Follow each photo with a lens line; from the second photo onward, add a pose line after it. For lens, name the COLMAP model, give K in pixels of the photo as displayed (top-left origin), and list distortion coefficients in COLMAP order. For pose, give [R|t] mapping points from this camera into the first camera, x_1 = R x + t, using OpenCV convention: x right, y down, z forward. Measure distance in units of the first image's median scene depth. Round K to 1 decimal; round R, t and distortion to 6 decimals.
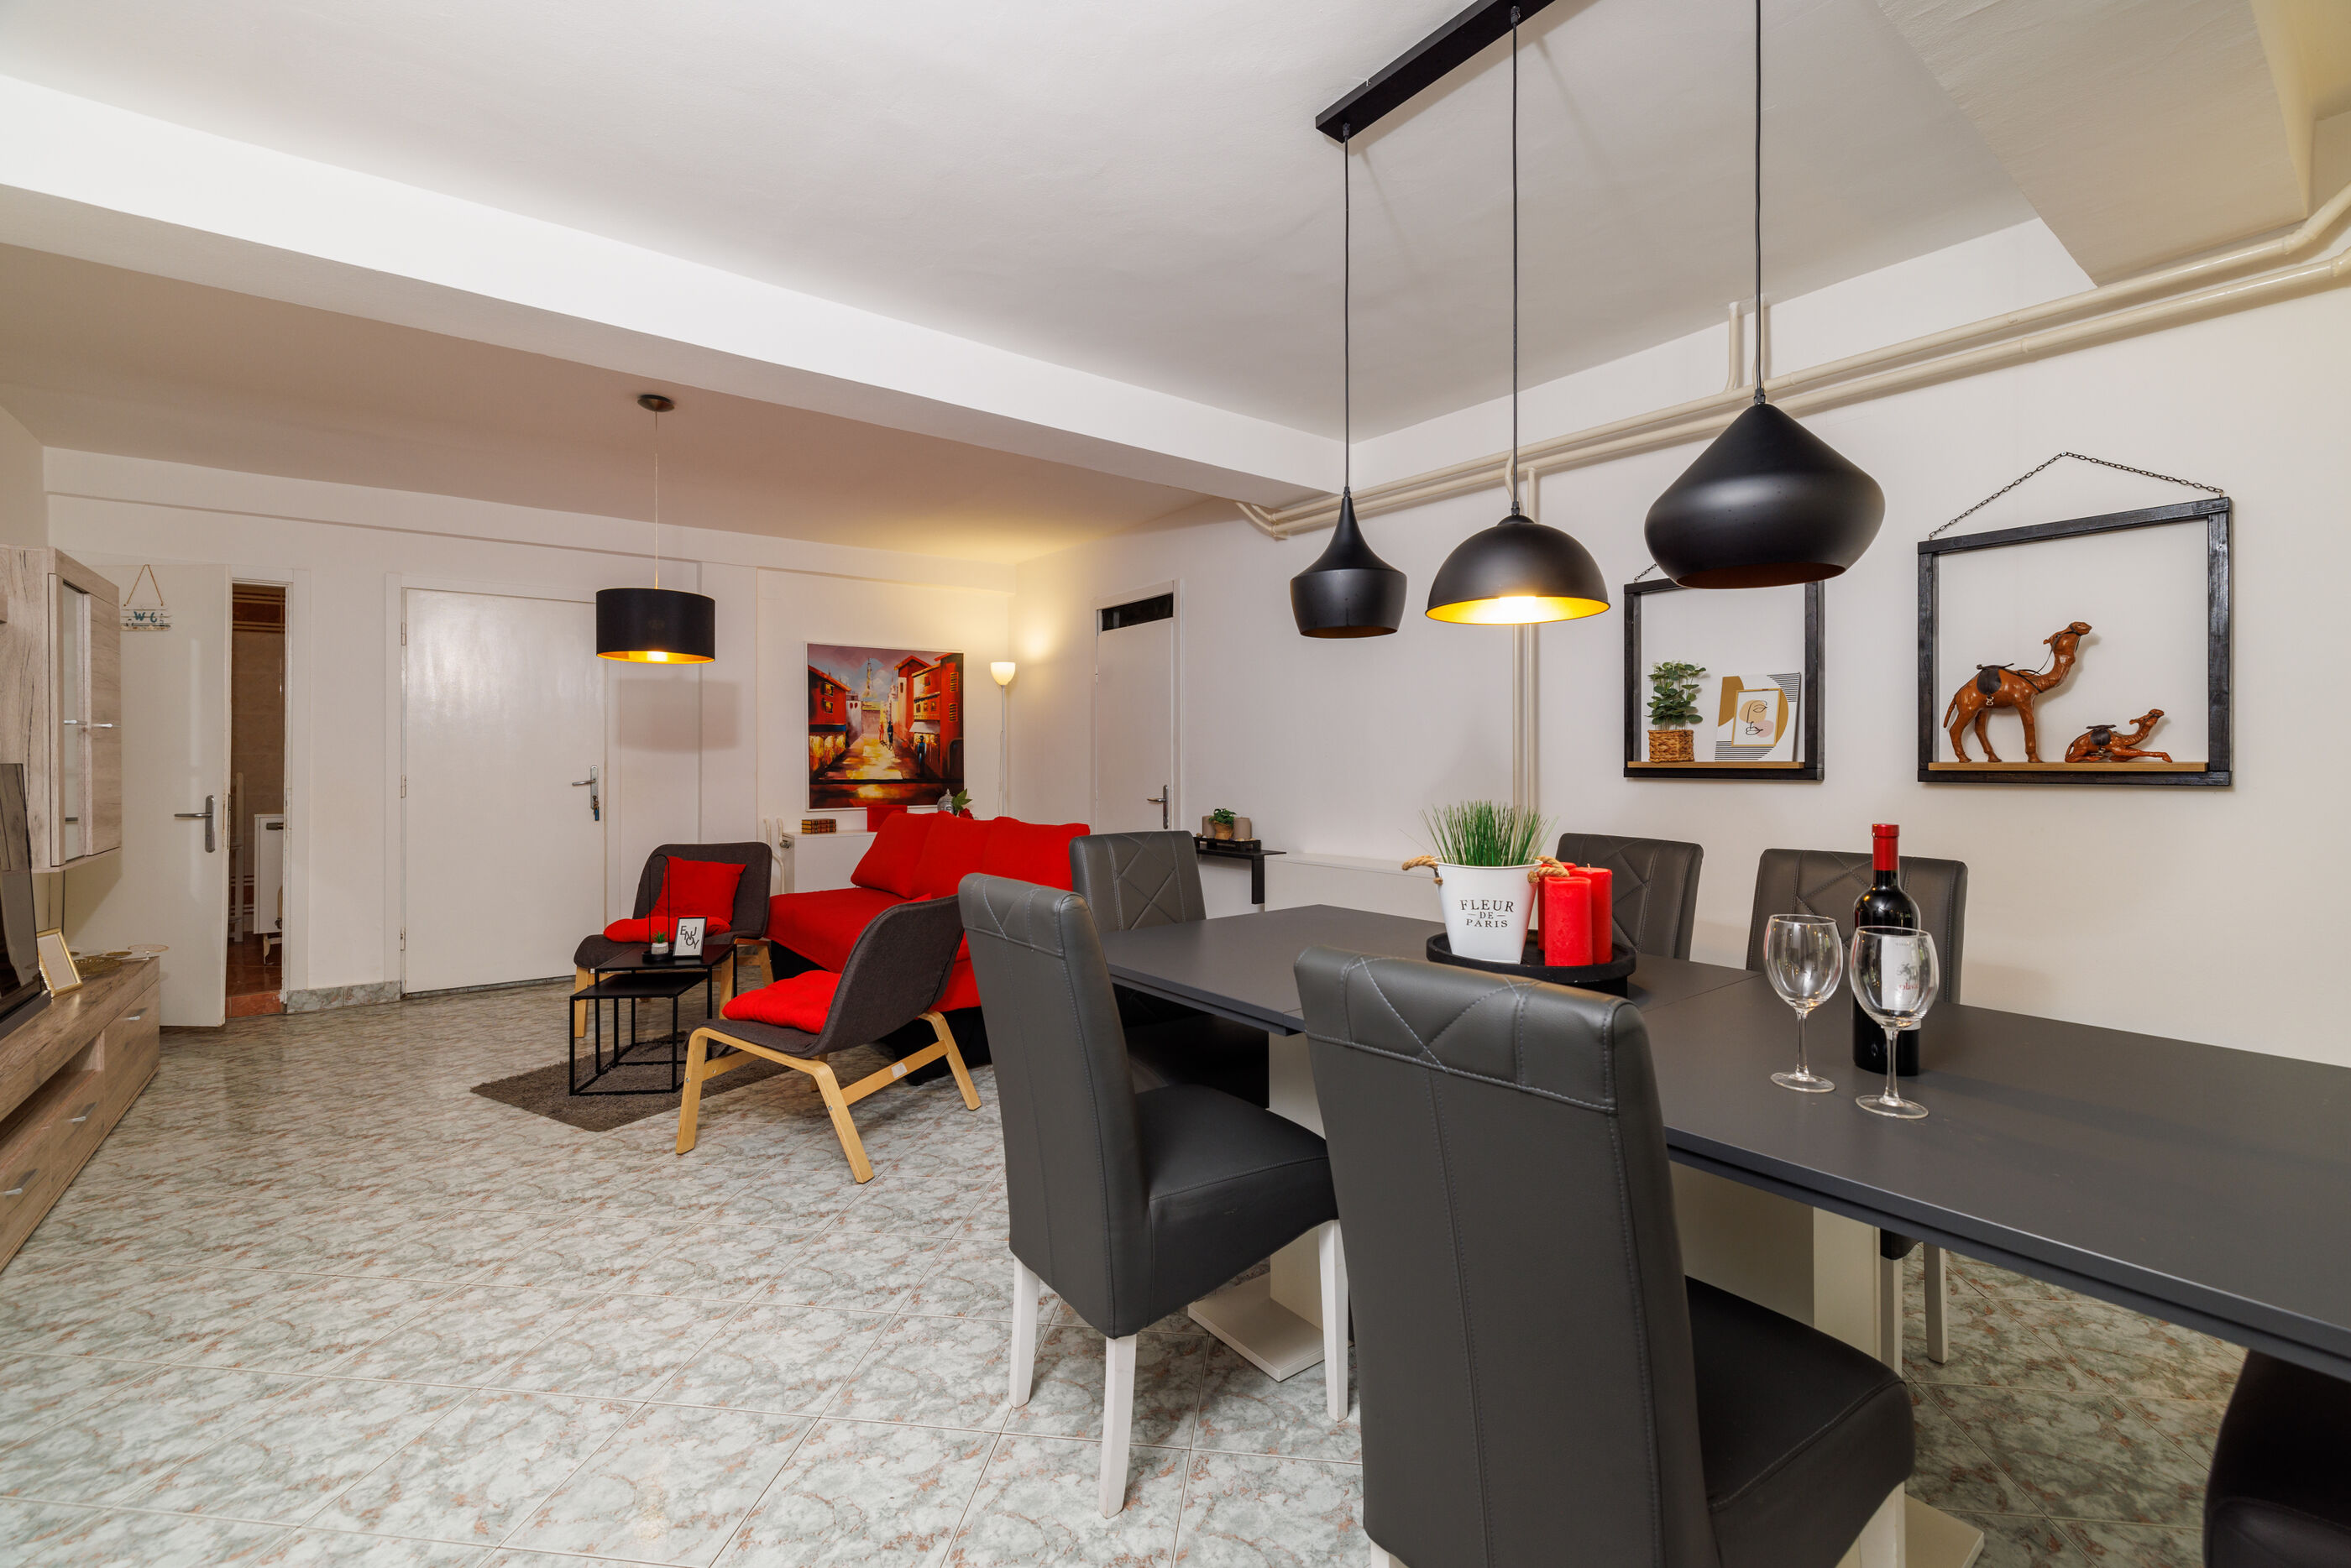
lens RADIAL K [[989.1, 0, 1181.4], [0, 989.1, 758.9], [0, 0, 1]] dist [0.001541, 0.001001]
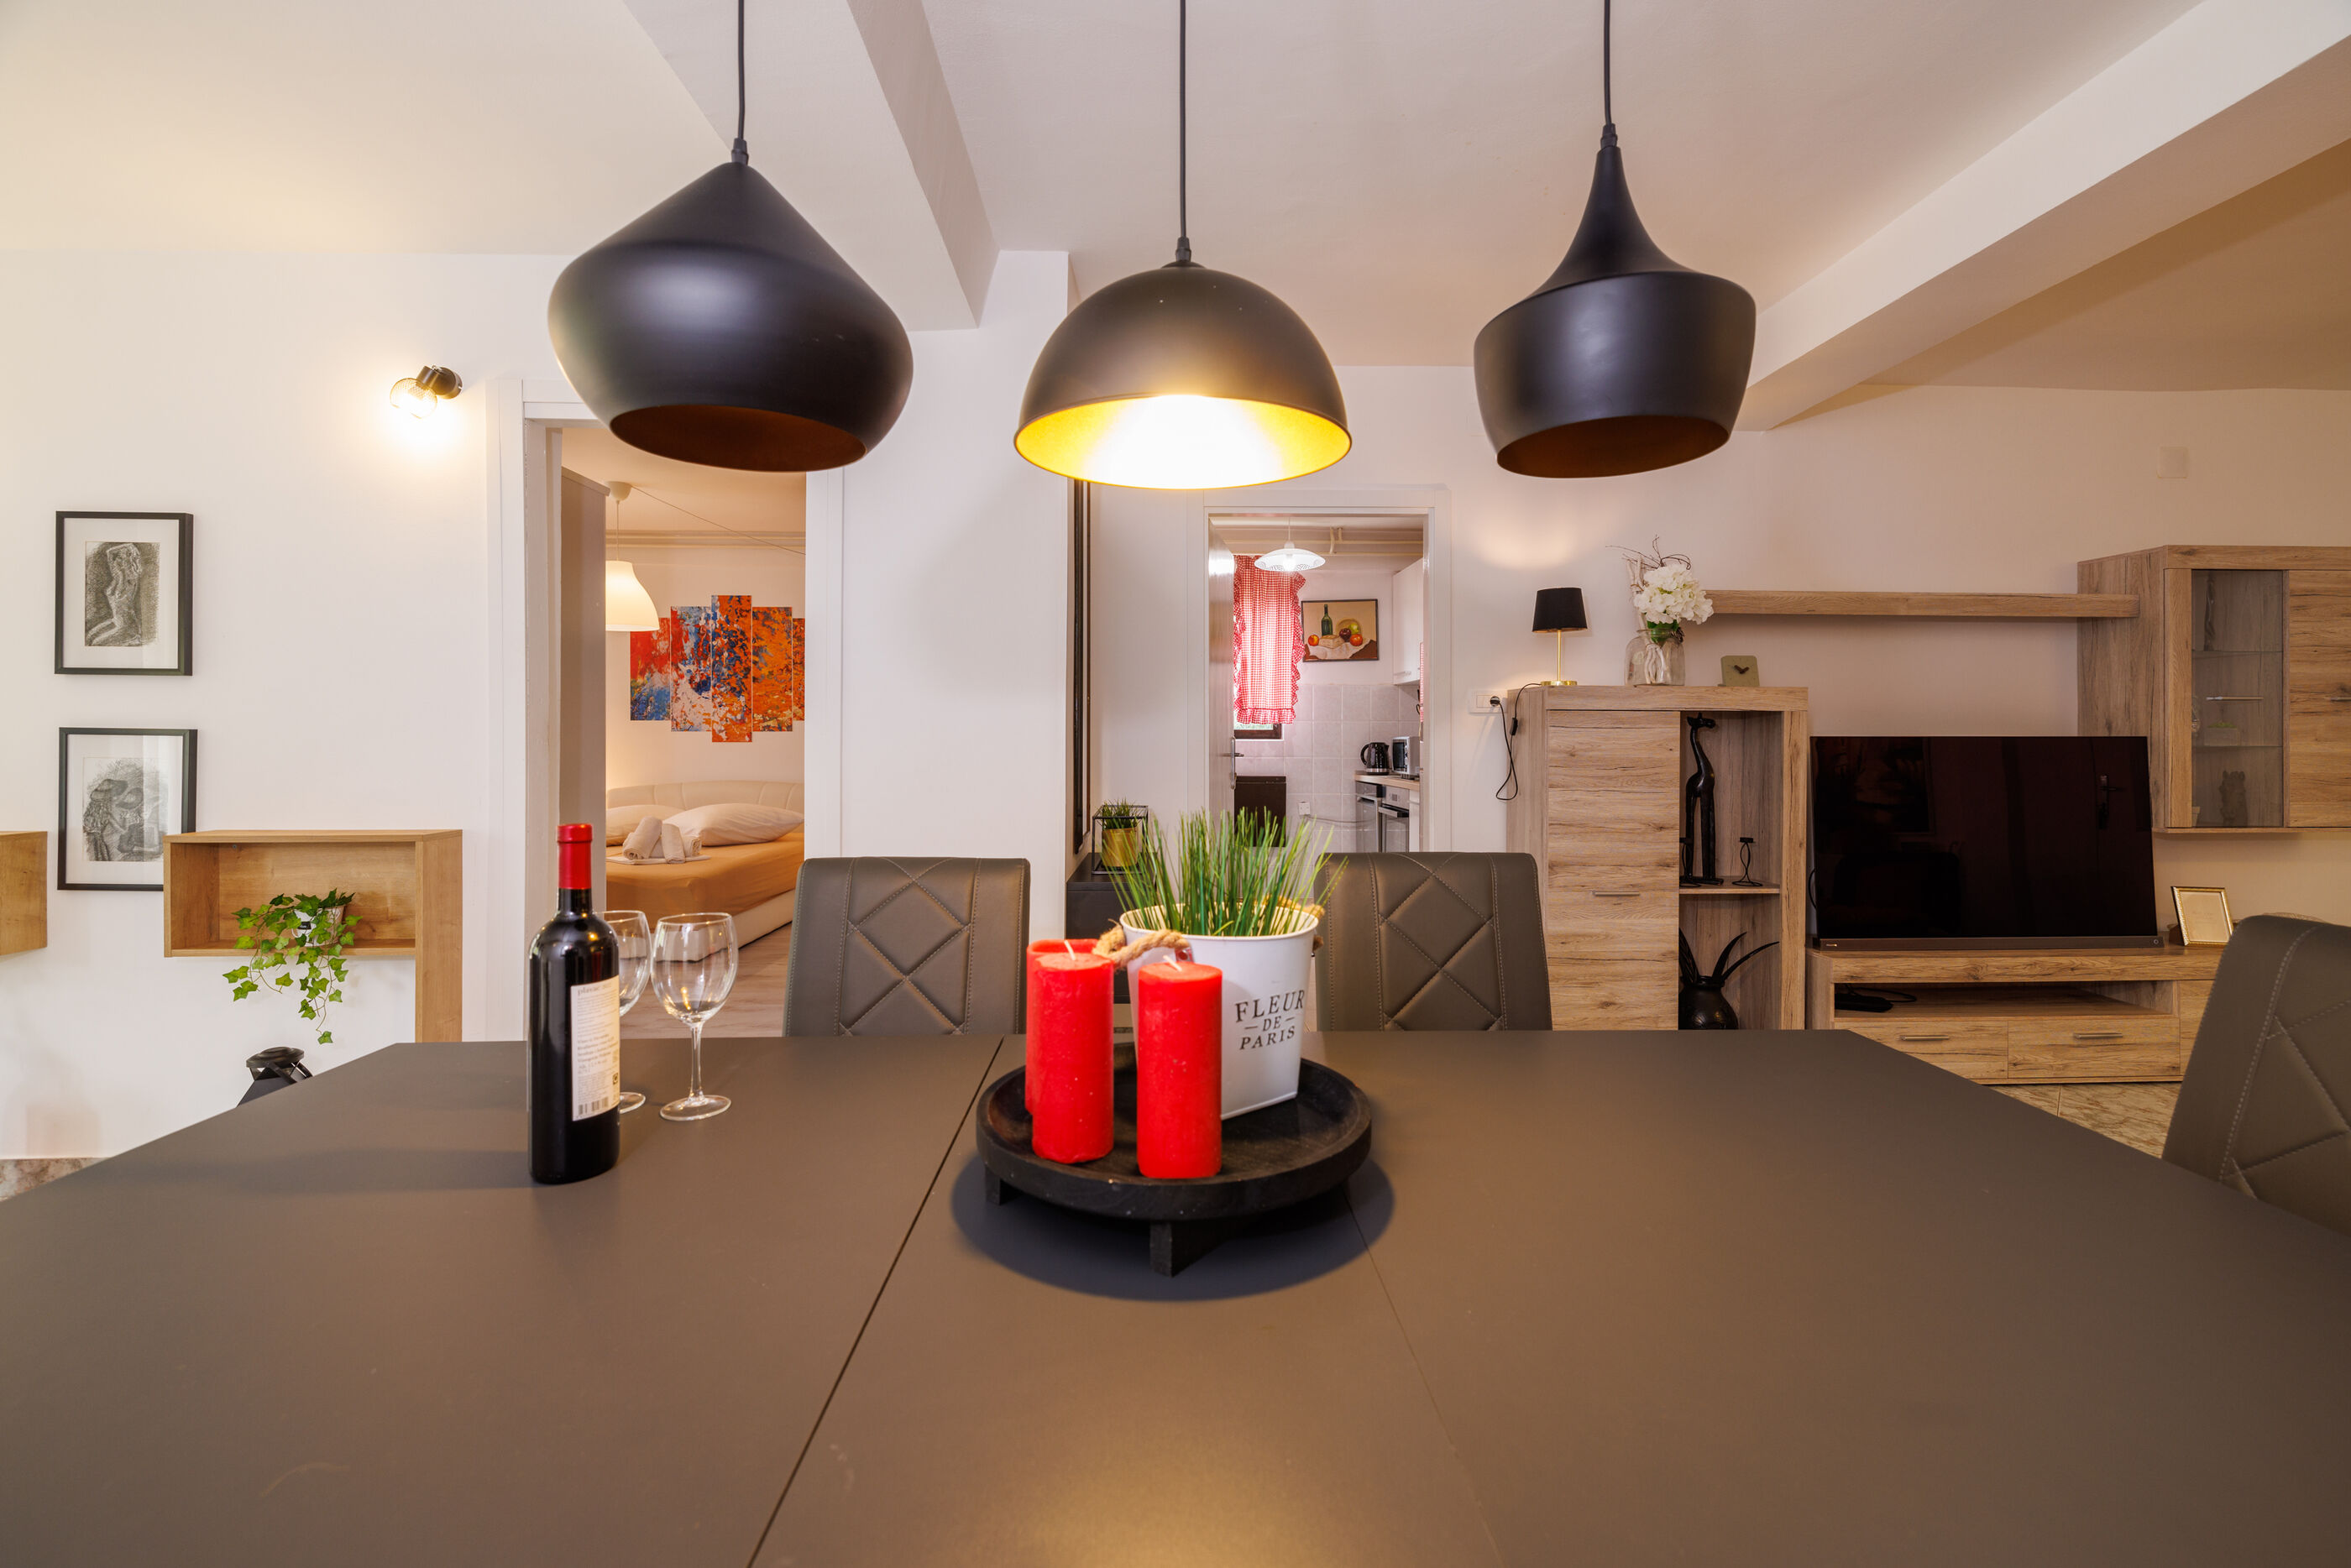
lens RADIAL K [[989.1, 0, 1179.8], [0, 989.1, 732.8], [0, 0, 1]] dist [0.001541, 0.001001]
pose [[-0.584338, 0.000867, -0.811510, 0.326793], [0.000185, 1.000000, 0.000935, -0.000814], [0.811510, 0.000396, -0.584338, 0.558982]]
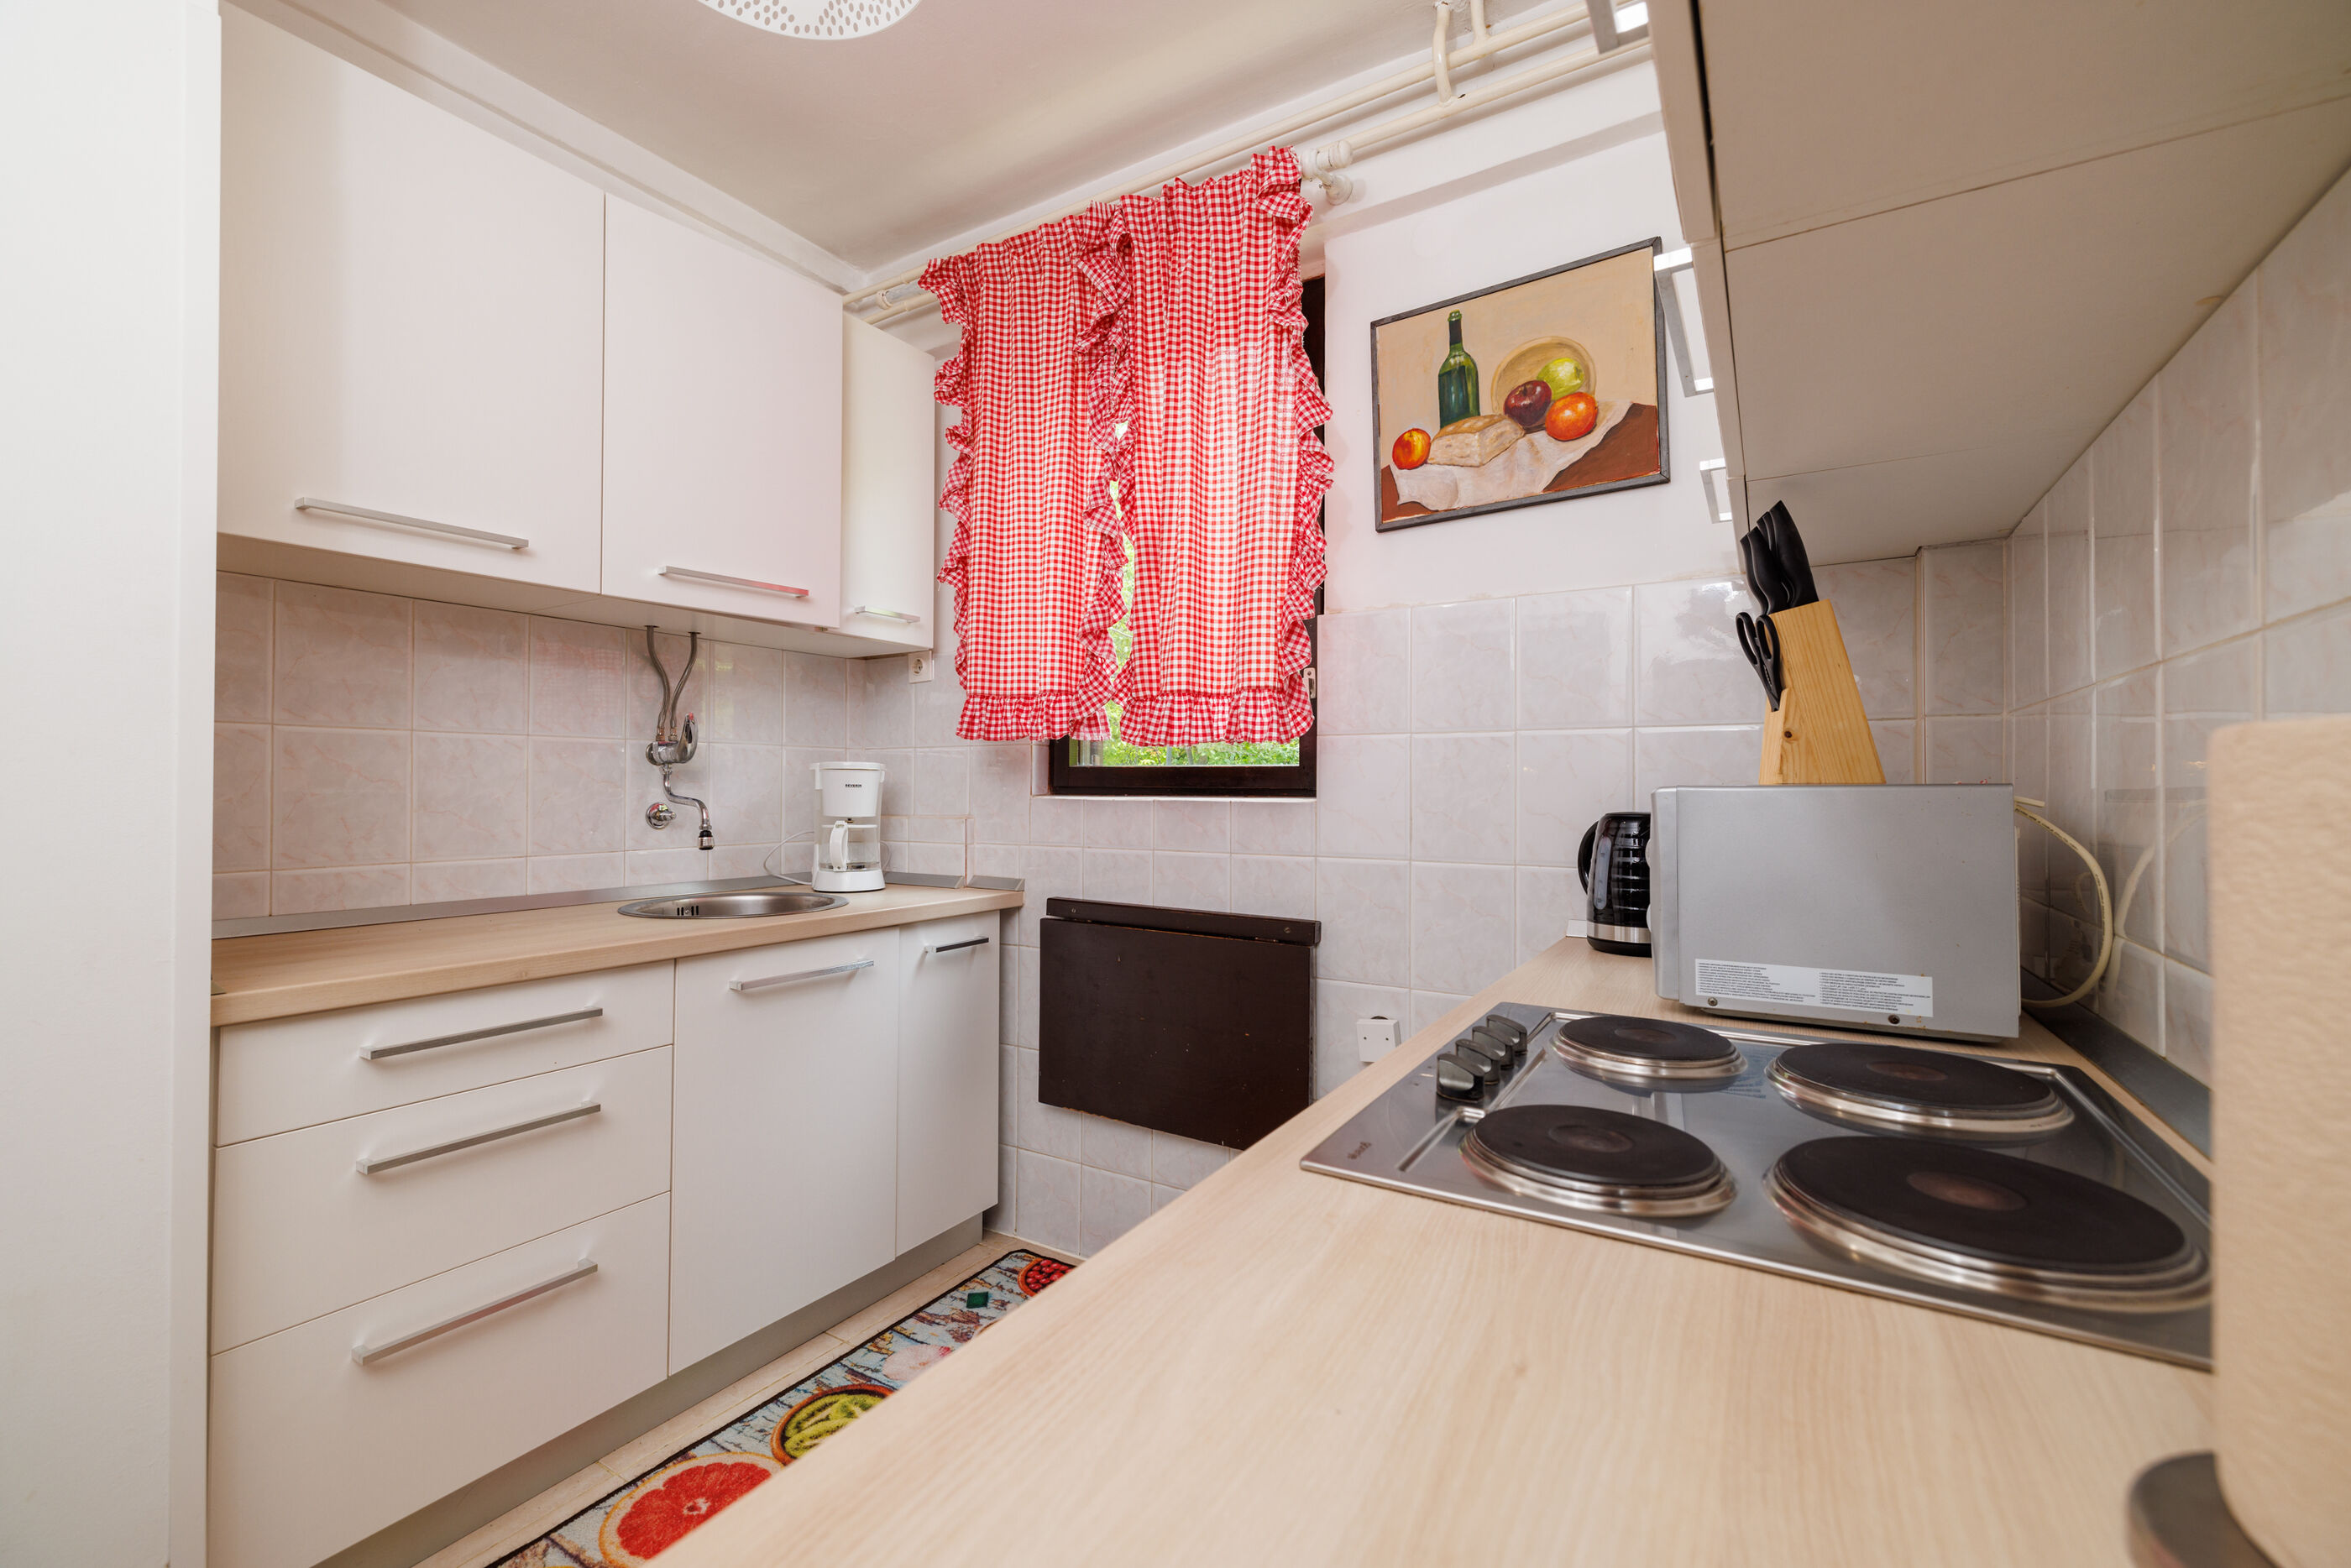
lens RADIAL K [[989.1, 0, 1193.3], [0, 989.1, 777.7], [0, 0, 1]] dist [0.001541, 0.001001]
pose [[-0.933690, -0.003106, -0.358070, -0.916735], [-0.000201, 0.999967, -0.008149, 0.006387], [0.358083, -0.007536, -0.933659, 0.162957]]
